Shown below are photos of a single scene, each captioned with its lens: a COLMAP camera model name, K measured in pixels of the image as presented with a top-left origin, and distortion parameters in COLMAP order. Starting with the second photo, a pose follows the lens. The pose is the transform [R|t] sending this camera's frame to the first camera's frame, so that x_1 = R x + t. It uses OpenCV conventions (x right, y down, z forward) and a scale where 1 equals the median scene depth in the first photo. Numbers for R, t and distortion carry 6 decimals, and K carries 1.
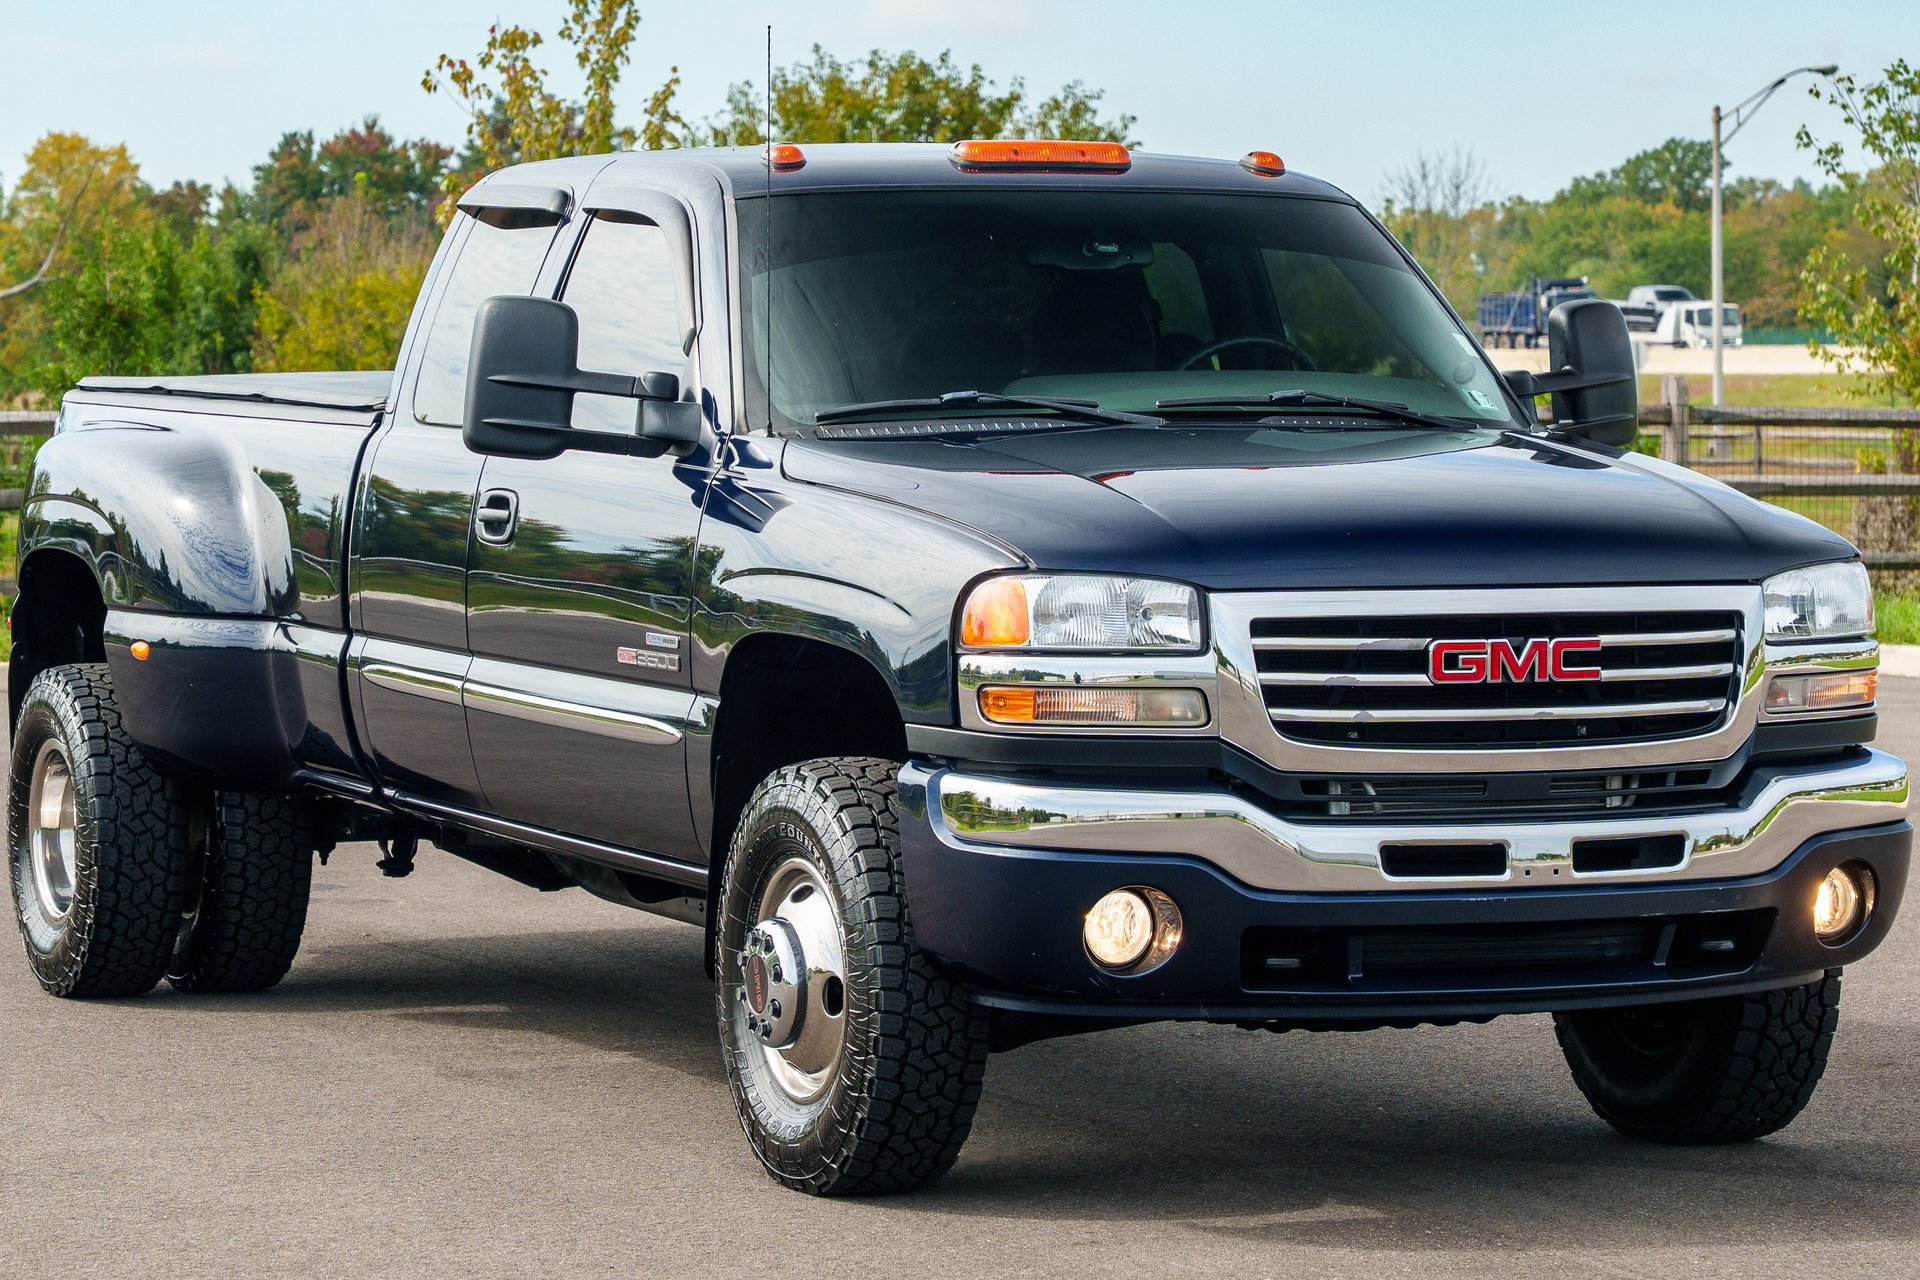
lens RADIAL K [[6230.9, 0, 960.0], [0, 6230.9, 640.0], [0, 0, 1]] dist [0.194105, 2.753033]
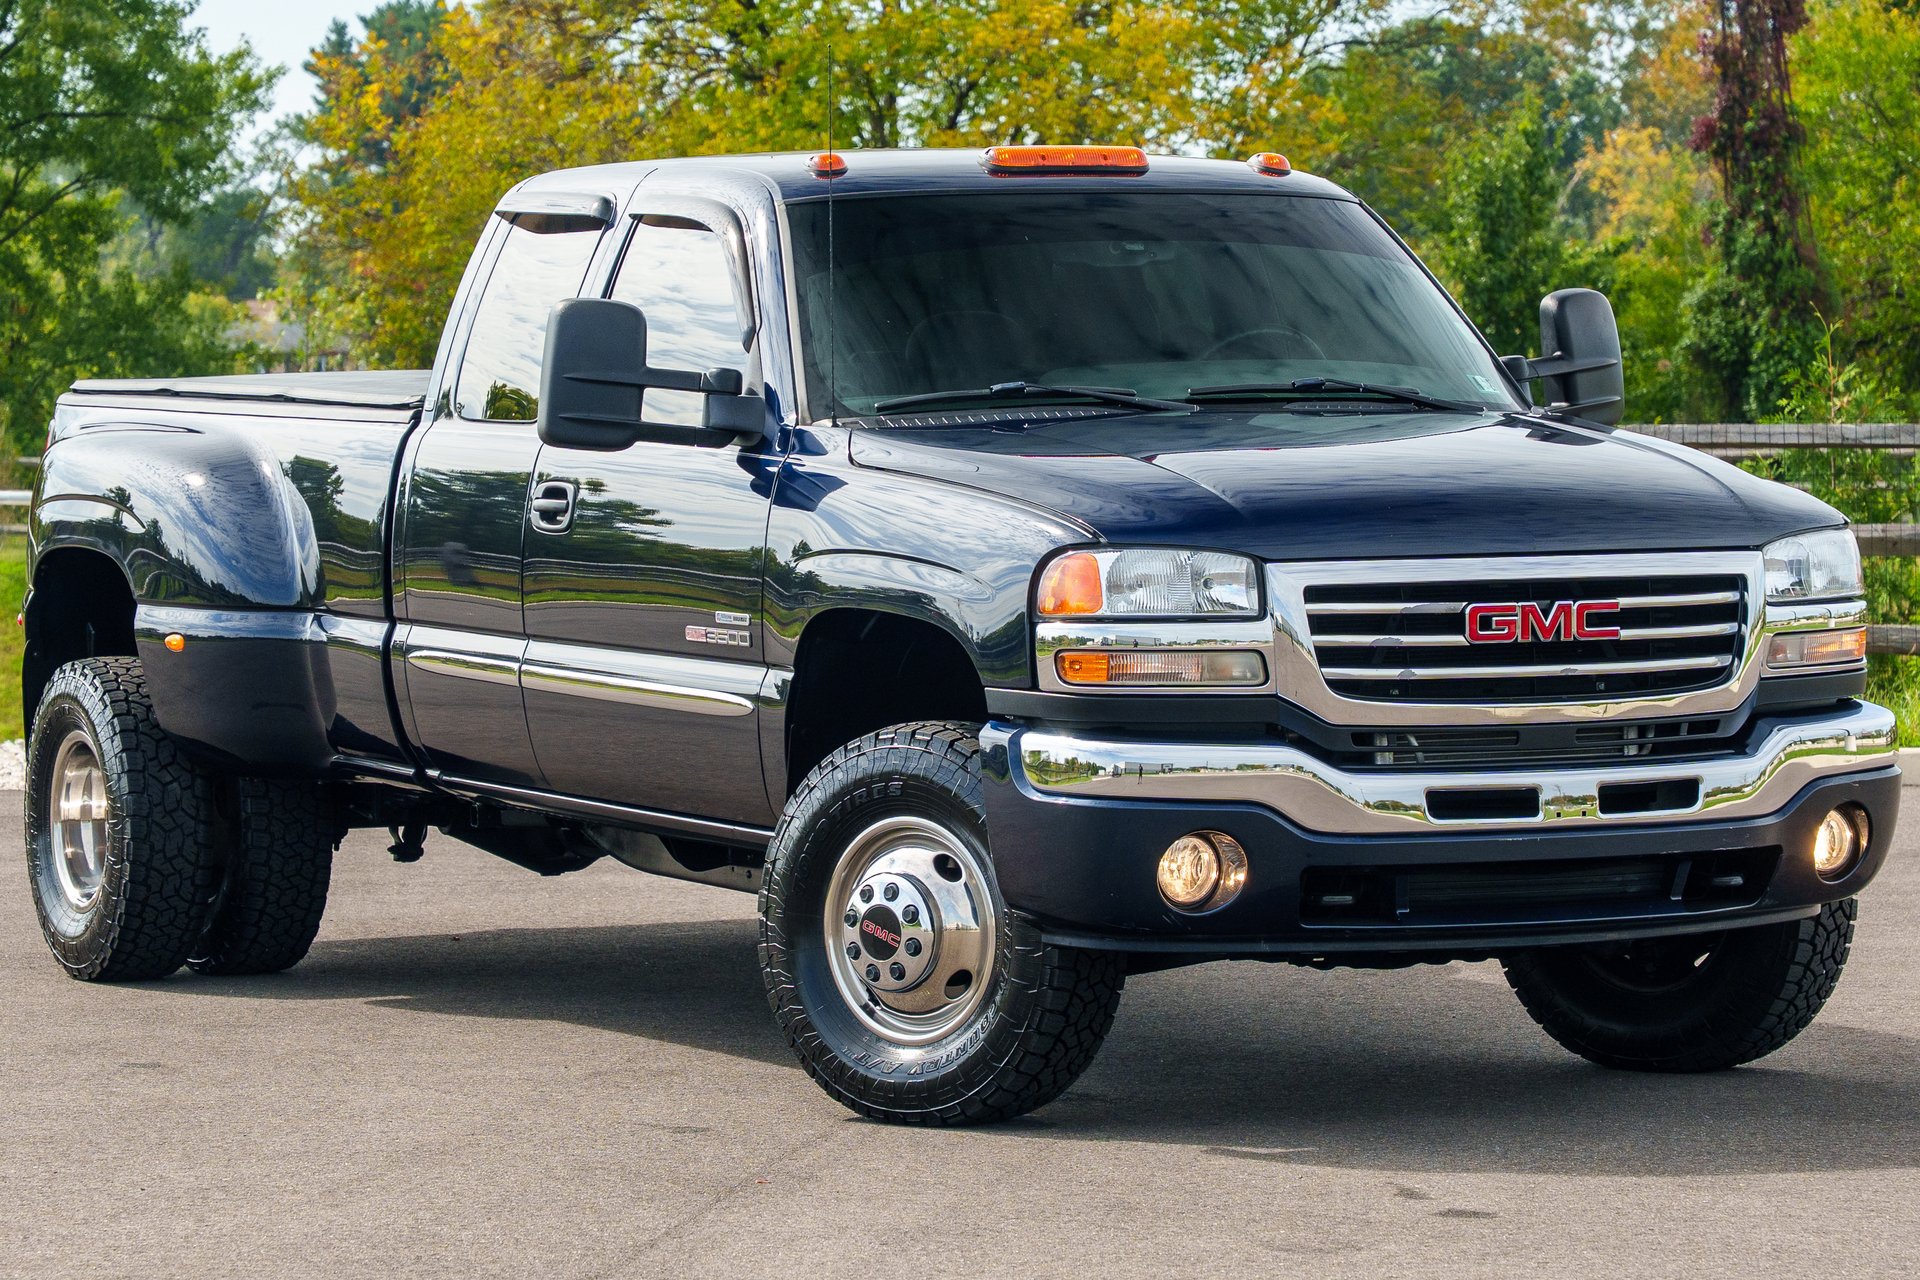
lens RADIAL K [[7141.6, 0, 924.6], [0, 7141.6, 635.2], [0, 0, 1]] dist [0.309576, -0.450727]
pose [[0.999336, -0.013919, 0.033683, -0.059626], [0.014071, 0.999892, -0.004279, 0.009185], [-0.033620, 0.004750, 0.999423, -0.242073]]
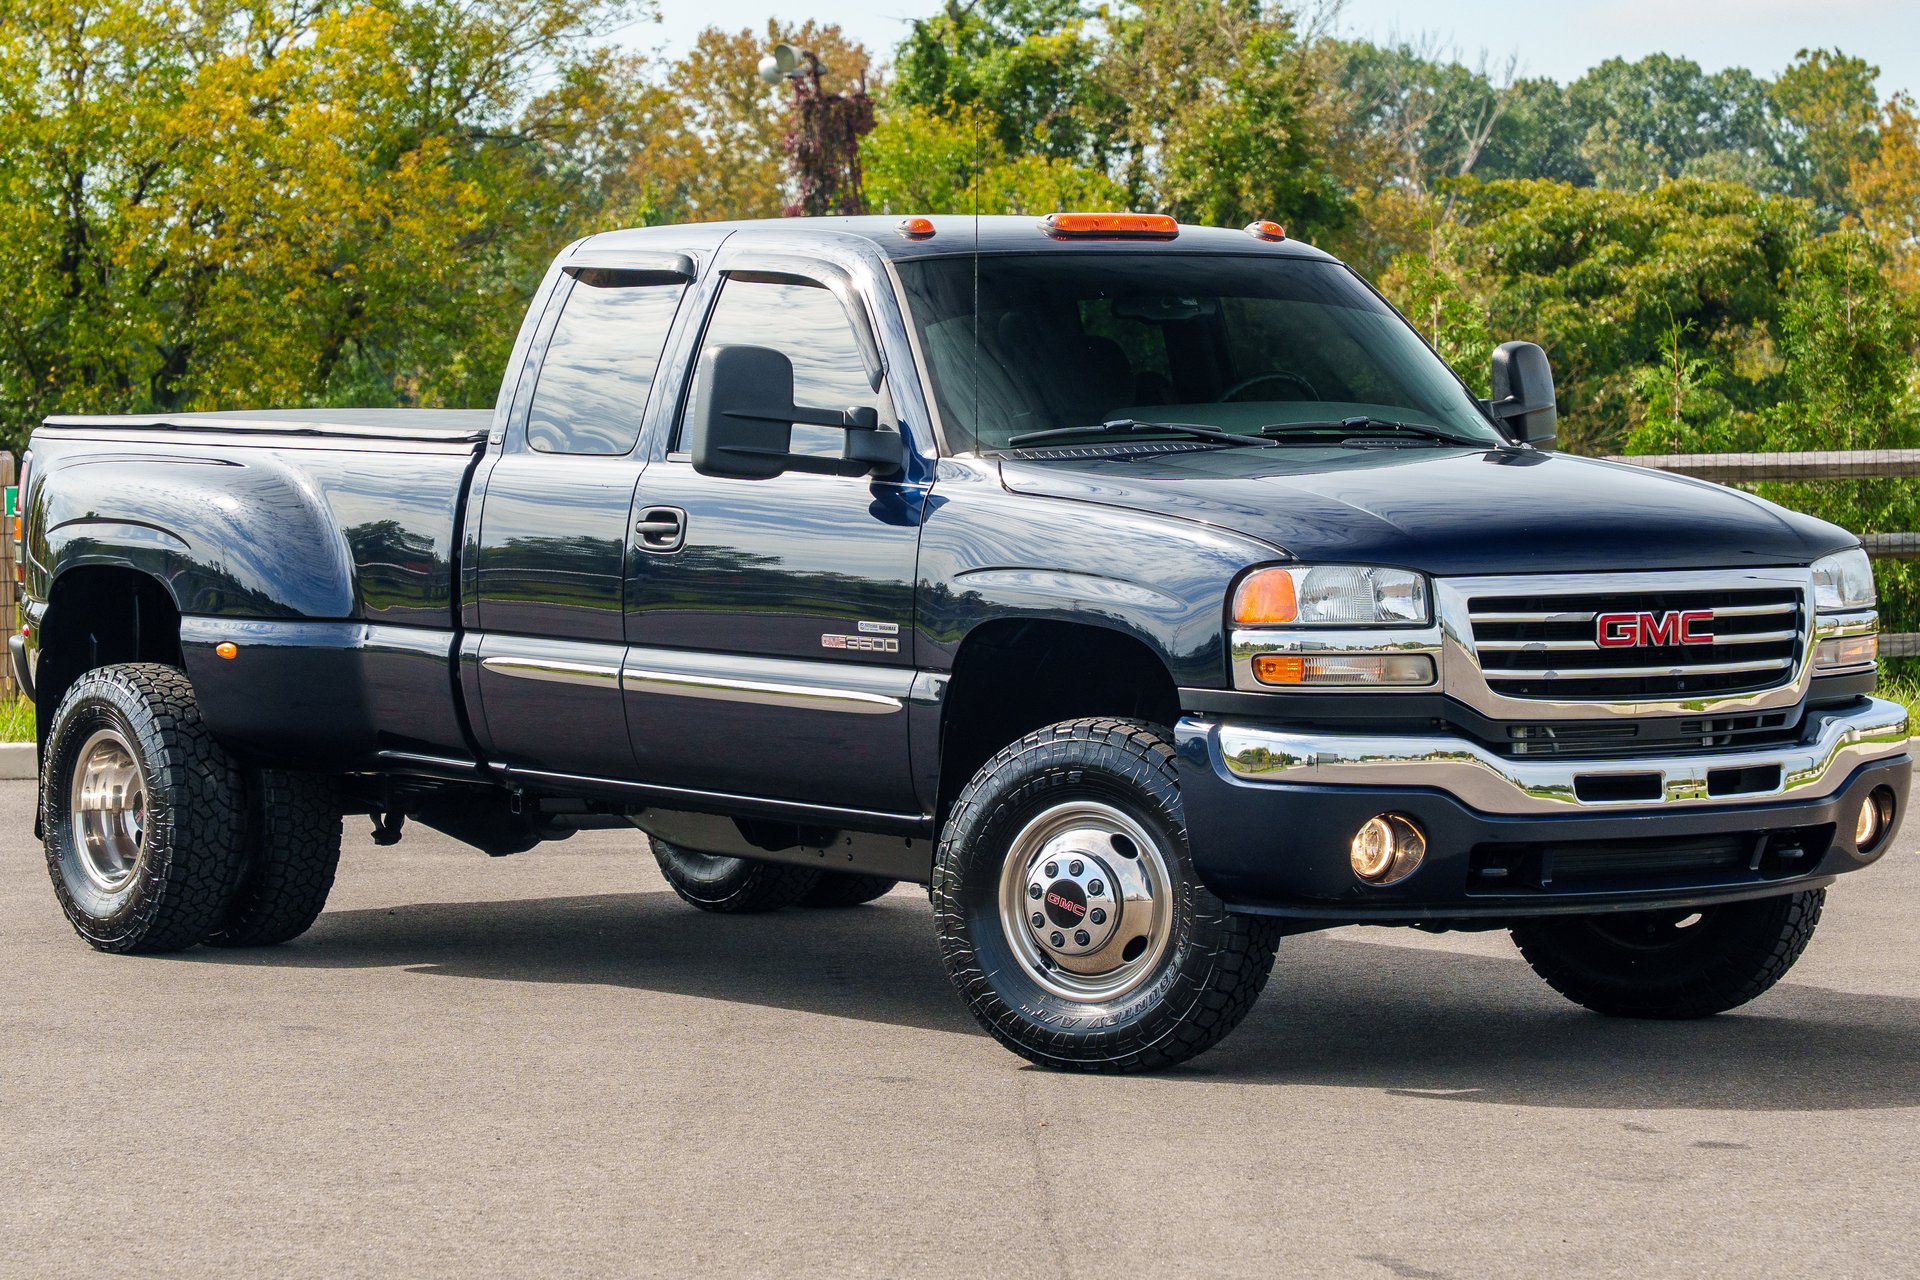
lens RADIAL K [[6102.4, 0, 932.9], [0, 6102.4, 640.9], [0, 0, 1]] dist [0.203488, 4.119880]
pose [[0.980452, -0.015399, 0.196153, -0.286592], [0.016244, 0.999864, -0.002702, 0.006431], [-0.196085, 0.005835, 0.980570, -0.176753]]
